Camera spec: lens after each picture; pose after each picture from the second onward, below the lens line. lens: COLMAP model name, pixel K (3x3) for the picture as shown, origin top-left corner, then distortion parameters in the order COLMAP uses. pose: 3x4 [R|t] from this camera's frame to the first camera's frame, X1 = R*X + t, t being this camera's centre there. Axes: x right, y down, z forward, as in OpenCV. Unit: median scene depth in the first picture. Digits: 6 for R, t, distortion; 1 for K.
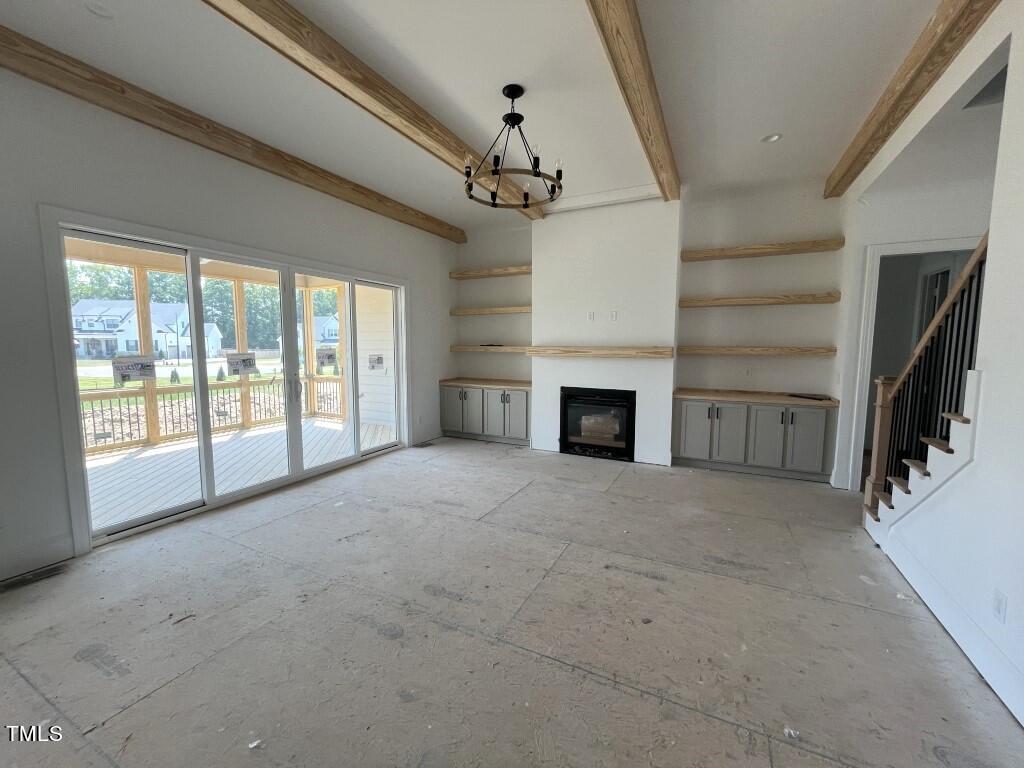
lens RADIAL K [[414.0, 0, 516.1], [0, 414.0, 383.1], [0, 0, 1]] dist [-0.000381, -0.000081]
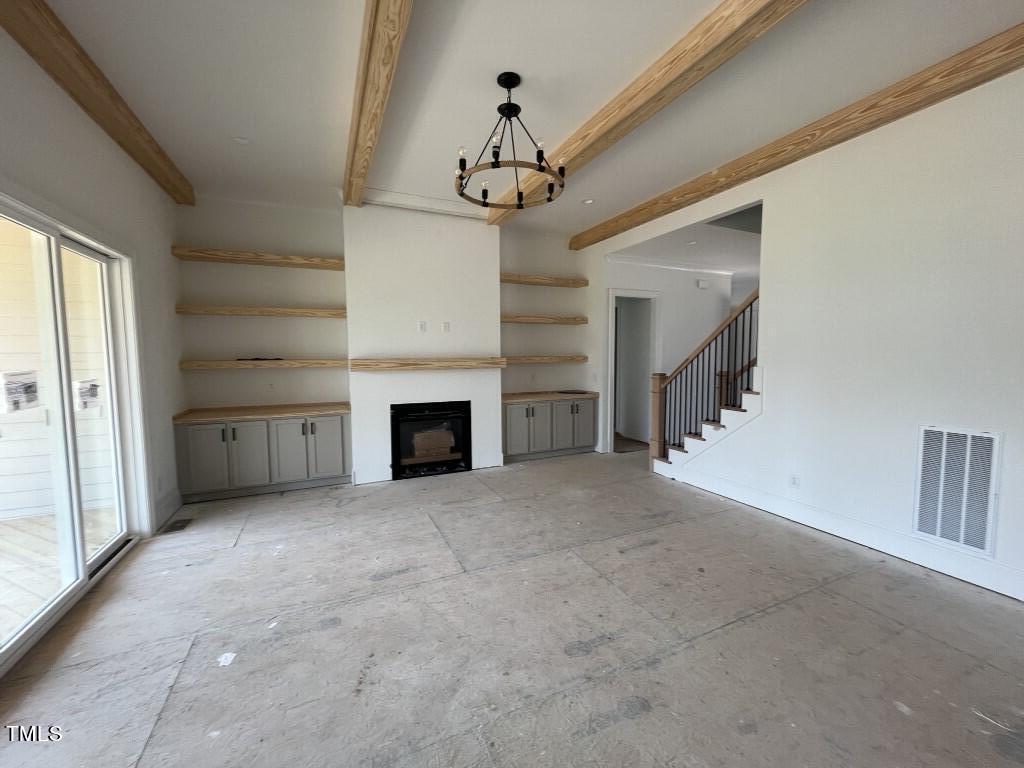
lens RADIAL K [[414.0, 0, 516.1], [0, 414.0, 383.1], [0, 0, 1]] dist [-0.000381, -0.000081]
pose [[0.625887, -0.062826, 0.777379, -0.451679], [0.082147, 0.996516, 0.014398, -0.031078], [-0.775576, 0.054847, 0.628867, 0.271450]]
